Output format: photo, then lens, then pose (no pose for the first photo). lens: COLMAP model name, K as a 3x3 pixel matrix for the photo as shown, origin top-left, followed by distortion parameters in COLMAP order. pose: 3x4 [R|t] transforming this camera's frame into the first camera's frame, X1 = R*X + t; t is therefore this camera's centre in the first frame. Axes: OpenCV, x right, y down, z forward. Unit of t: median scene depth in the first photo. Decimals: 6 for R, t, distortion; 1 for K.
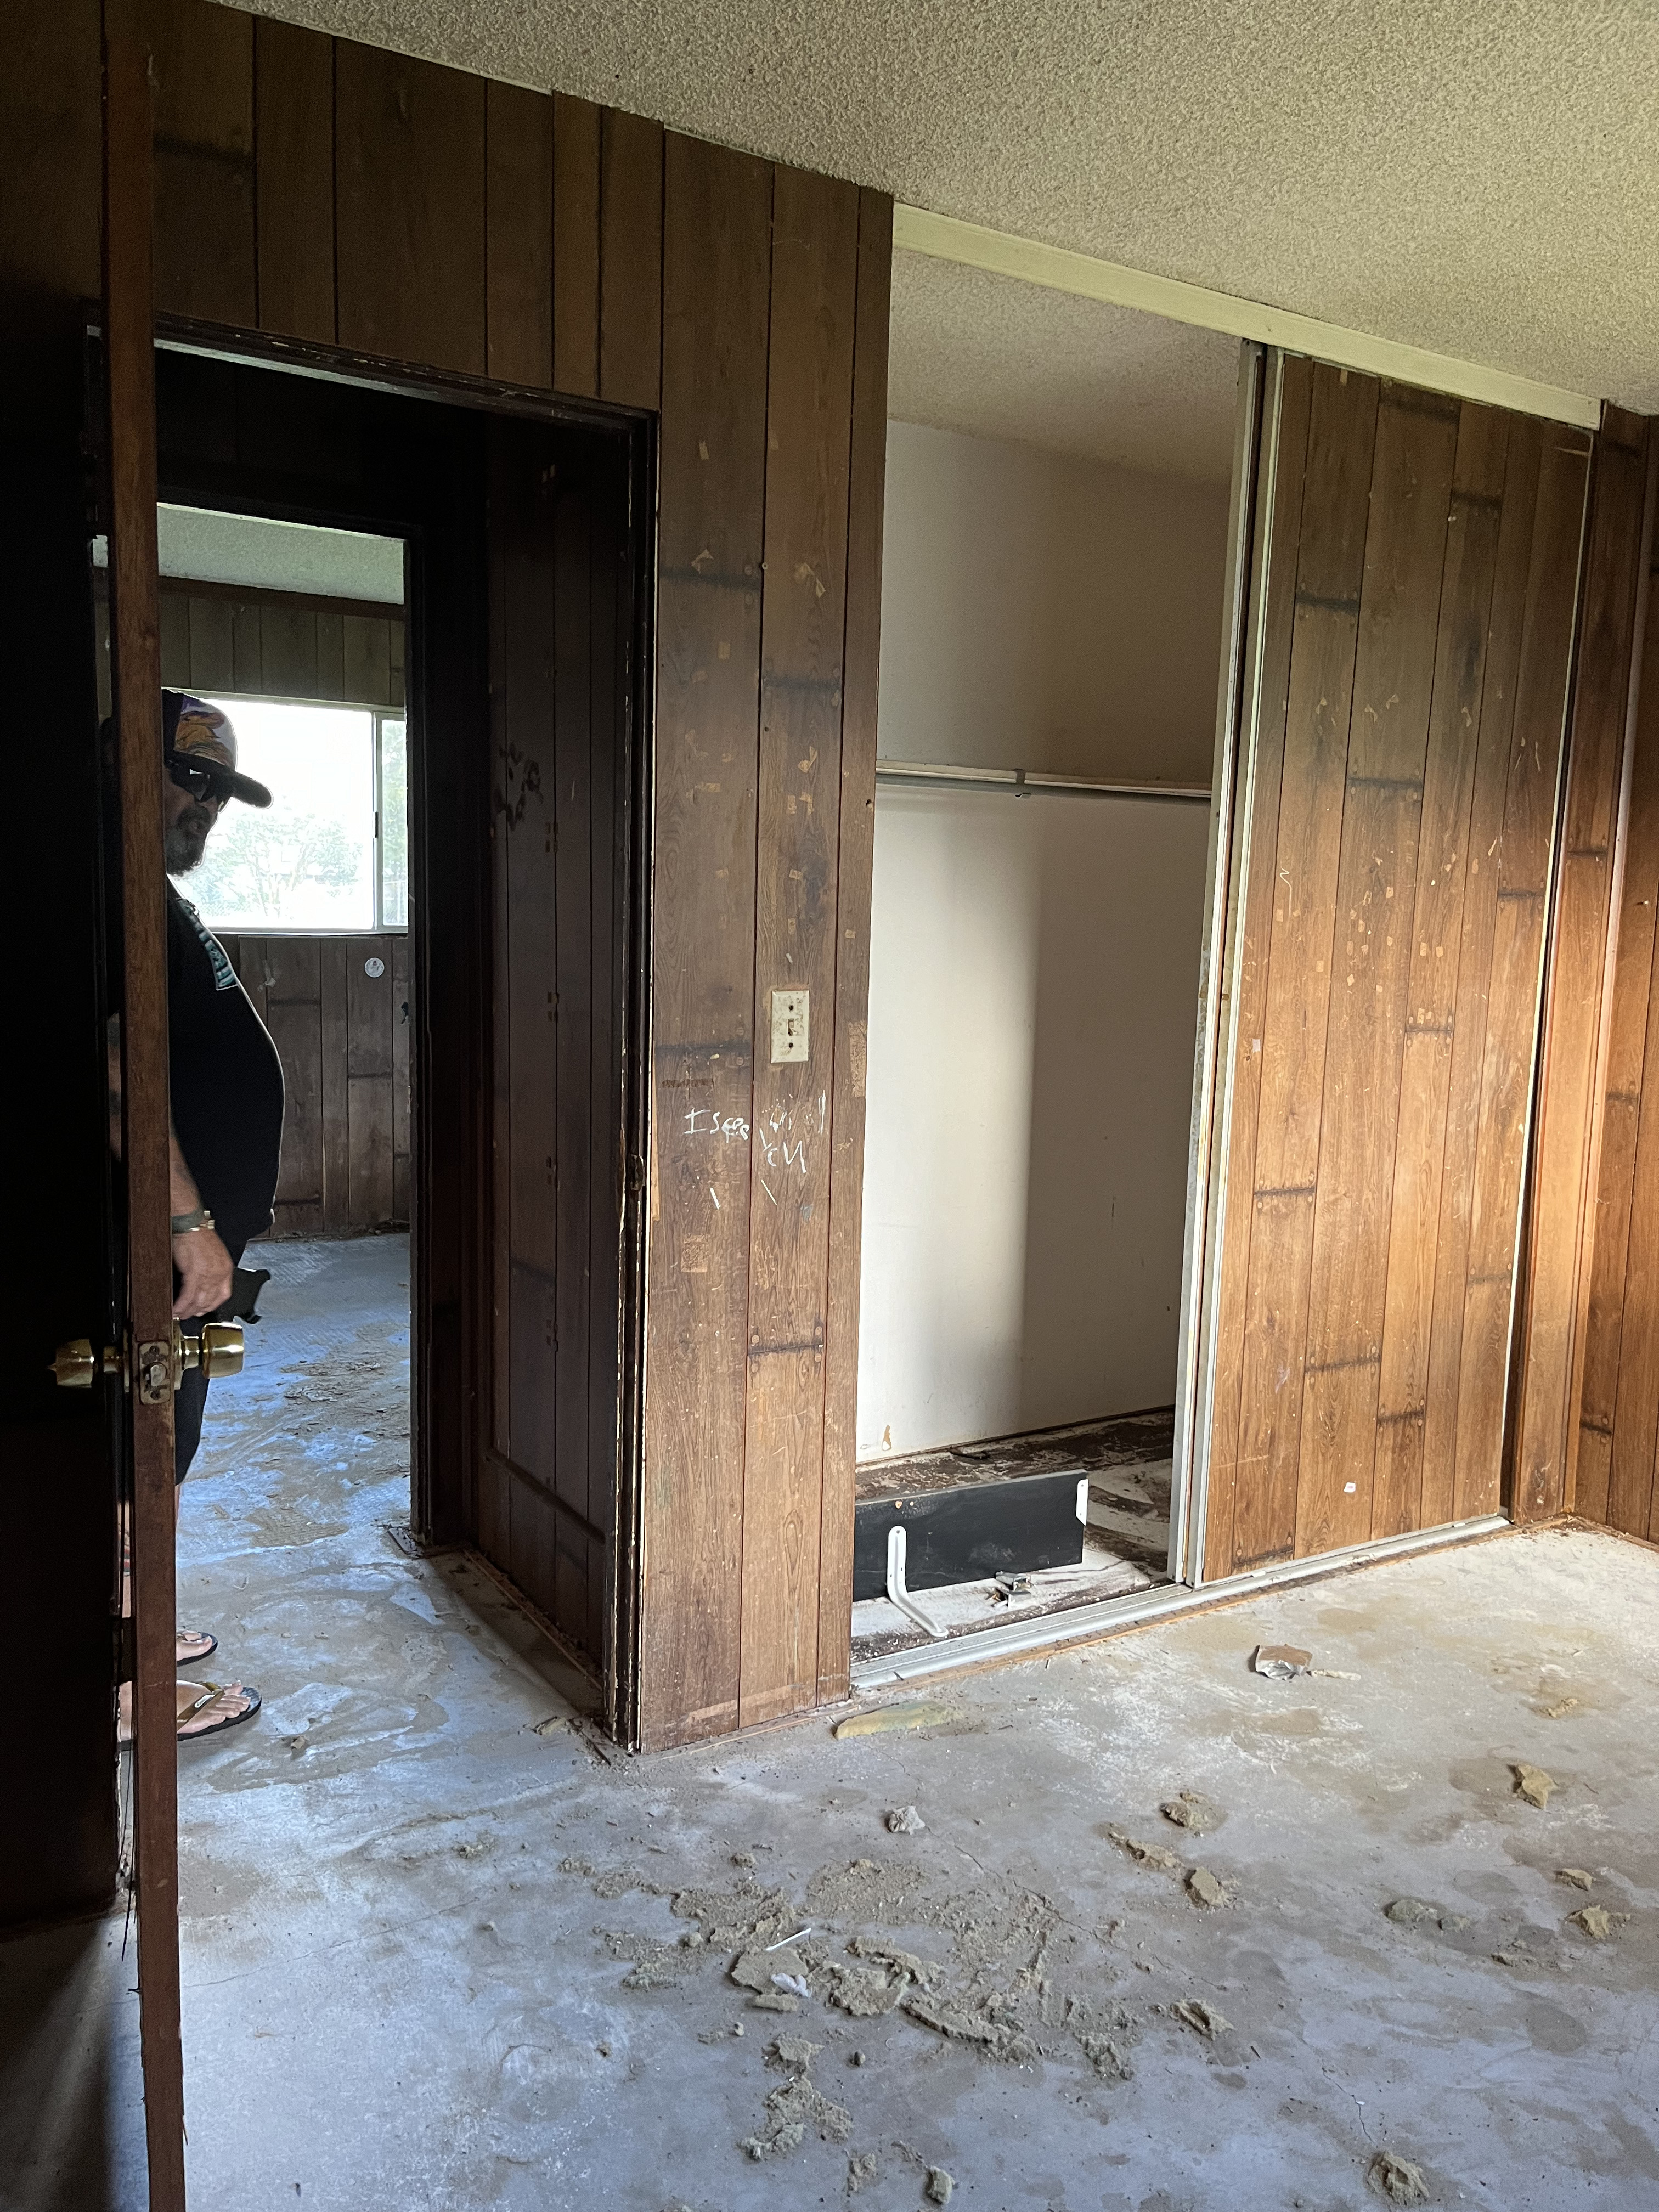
lens RADIAL K [[1679.7, 0, 814.0], [0, 1679.7, 1116.4], [0, 0, 1]] dist [0.065407, -0.089849]
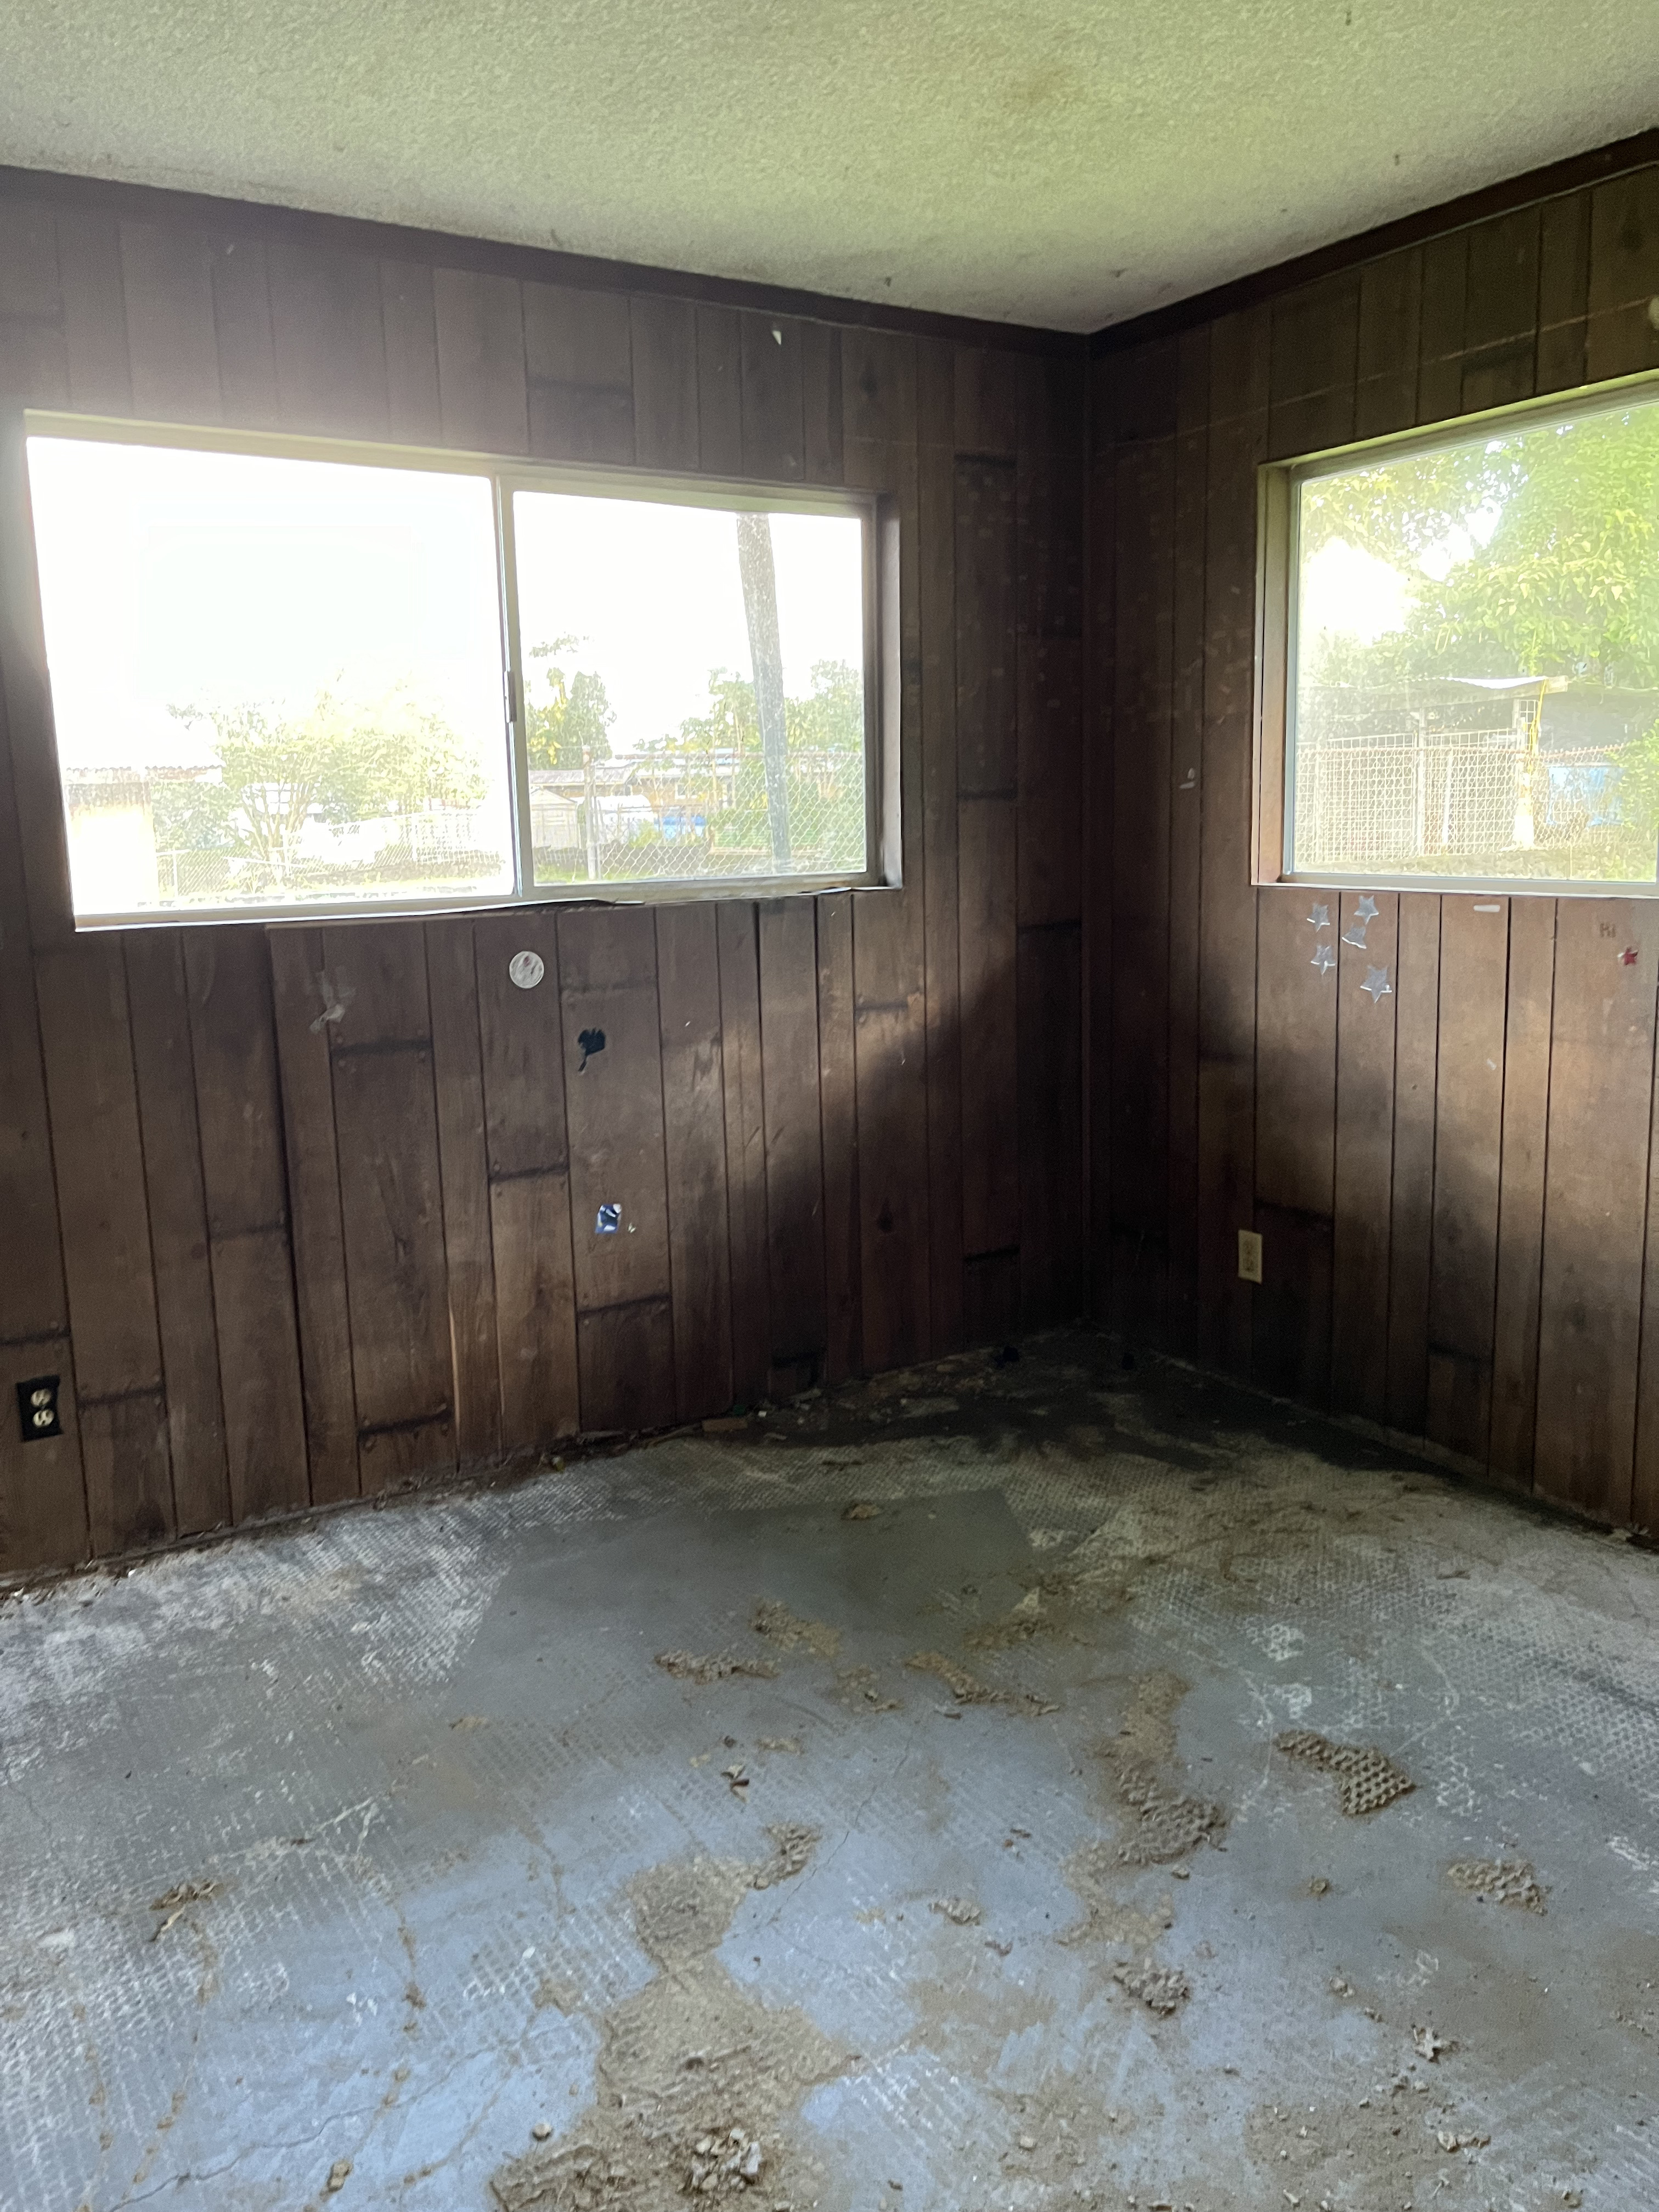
lens RADIAL K [[1679.7, 0, 810.3], [0, 1679.7, 1091.6], [0, 0, 1]] dist [0.065407, -0.089849]
pose [[0.998581, -0.052398, -0.009539, -0.169384], [0.052708, 0.997968, 0.035791, -0.064451], [0.007644, -0.036243, 0.999314, 0.475373]]
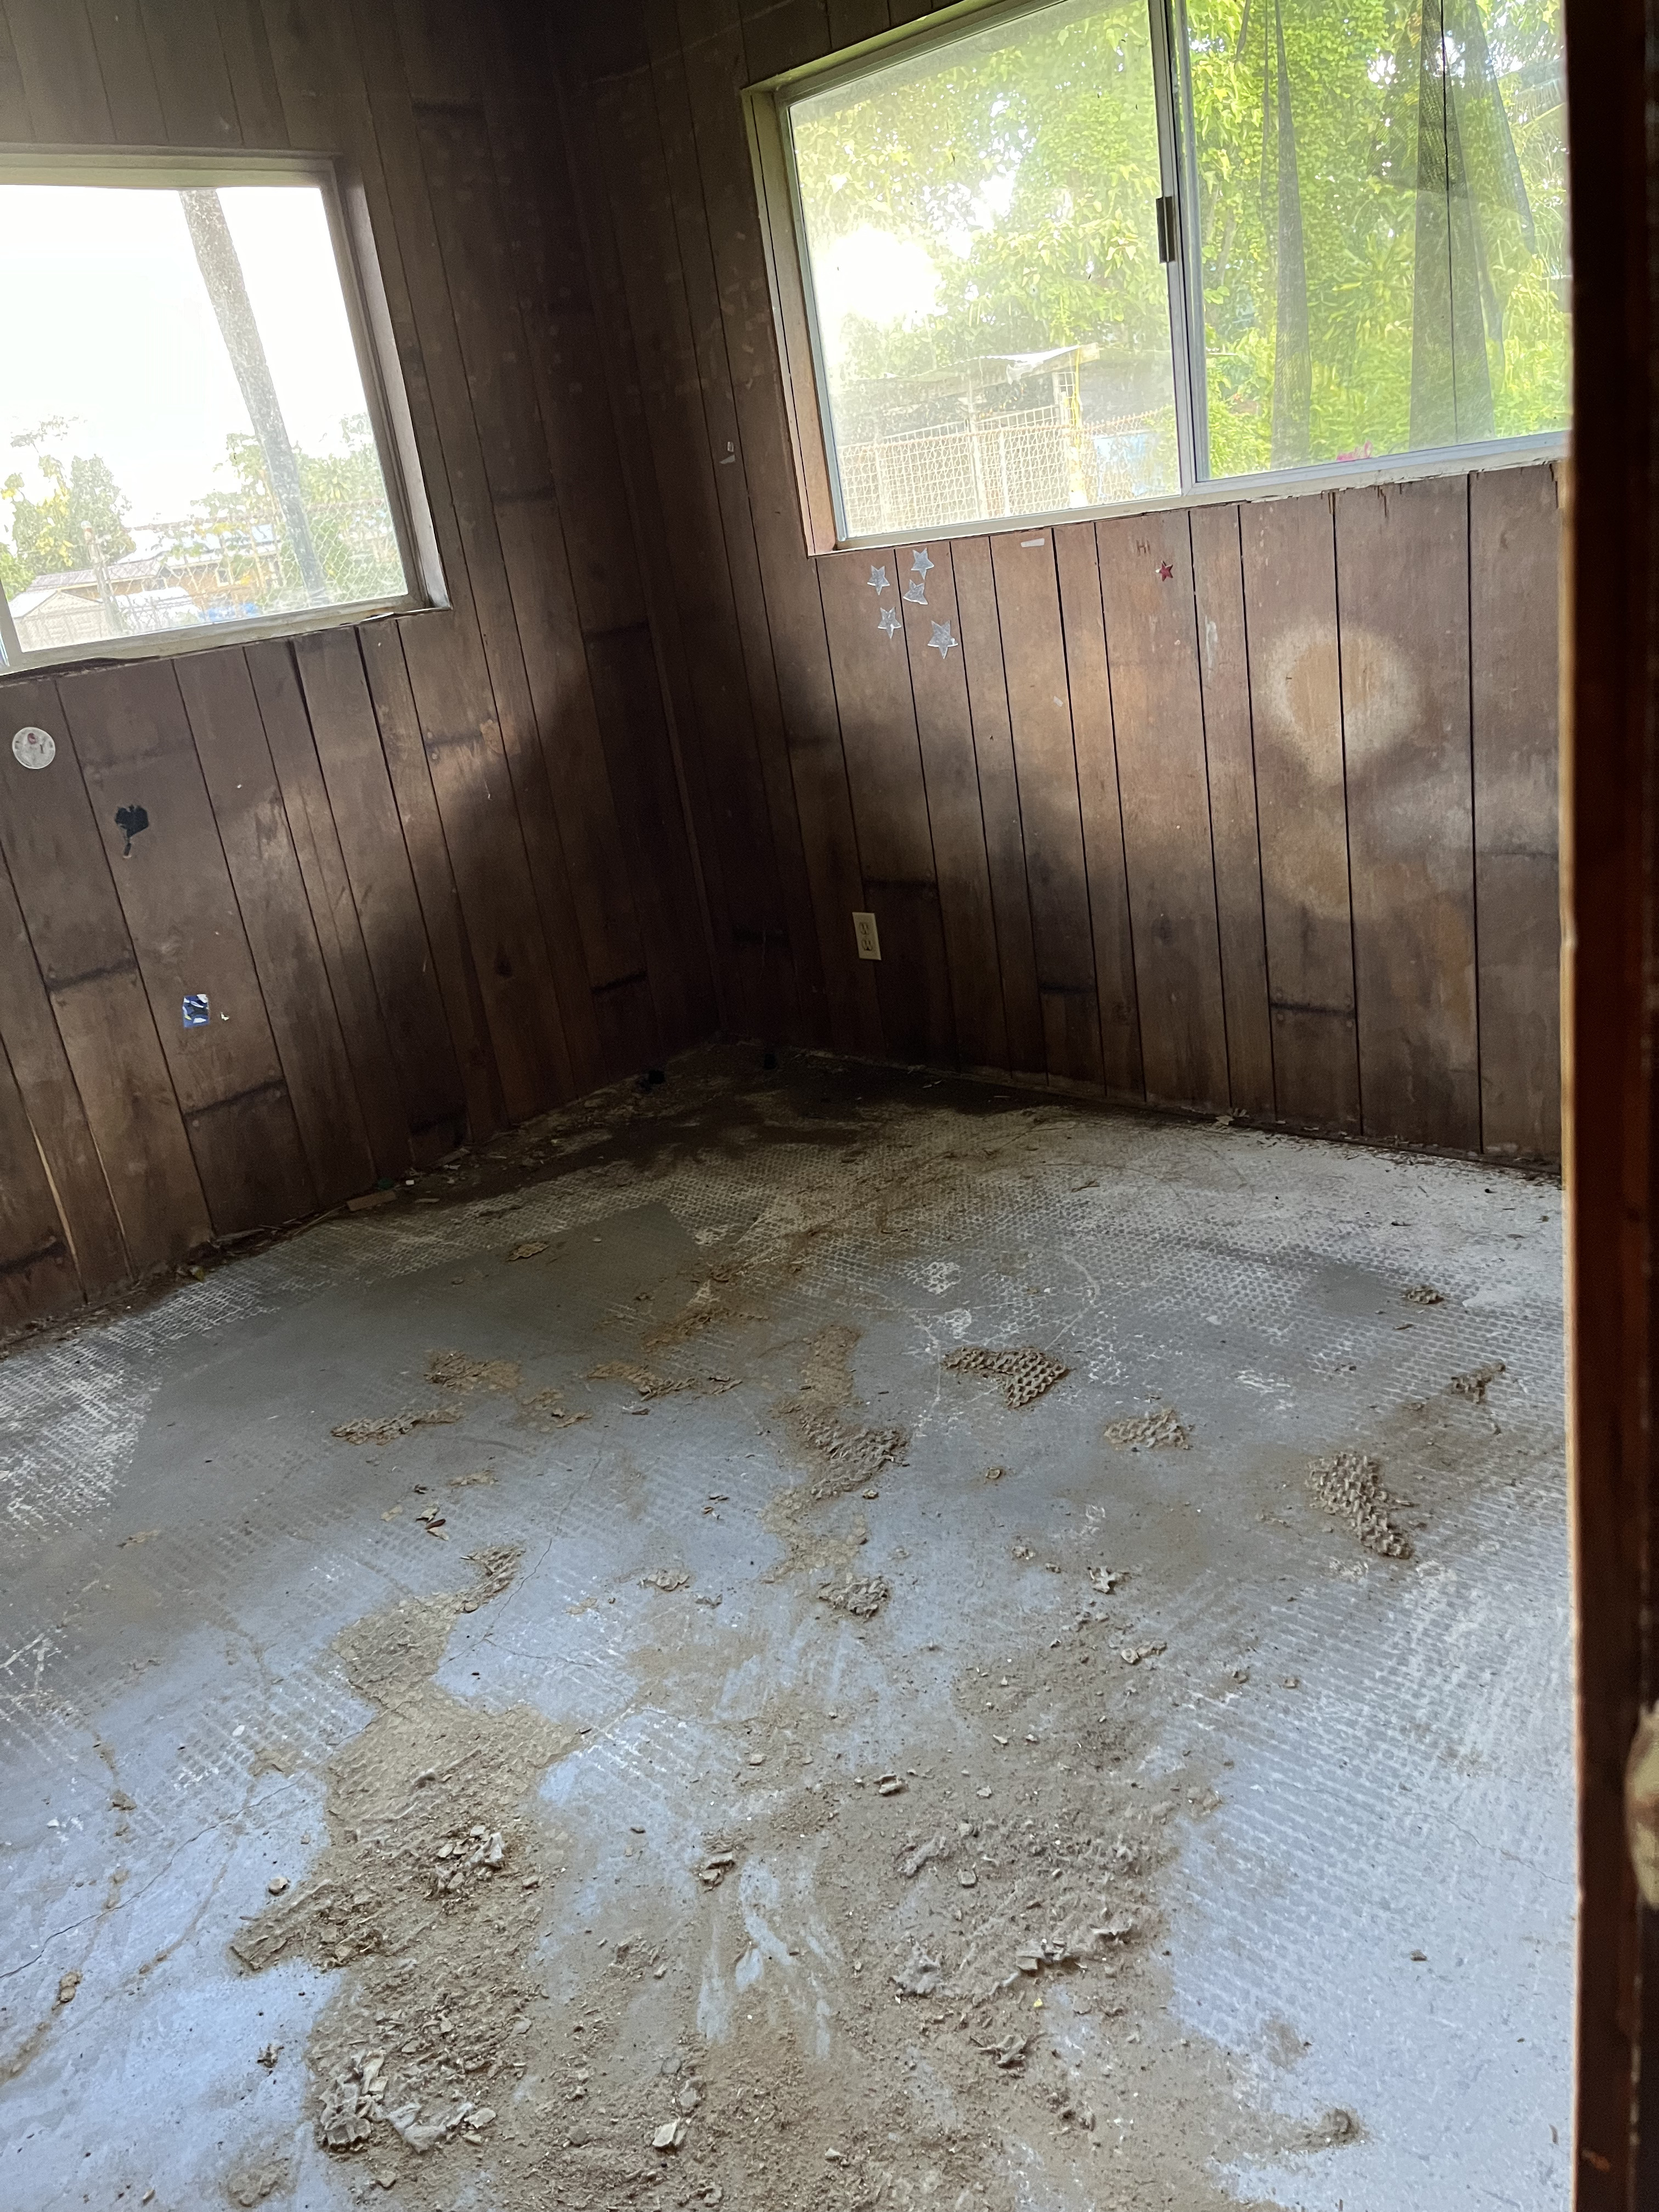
lens RADIAL K [[1679.7, 0, 837.8], [0, 1679.7, 1103.4], [0, 0, 1]] dist [0.065407, -0.089849]
pose [[0.952577, -0.240242, 0.186767, -0.160358], [0.200513, 0.957223, 0.208610, -0.047534], [-0.228894, -0.161268, 0.960000, 0.483497]]
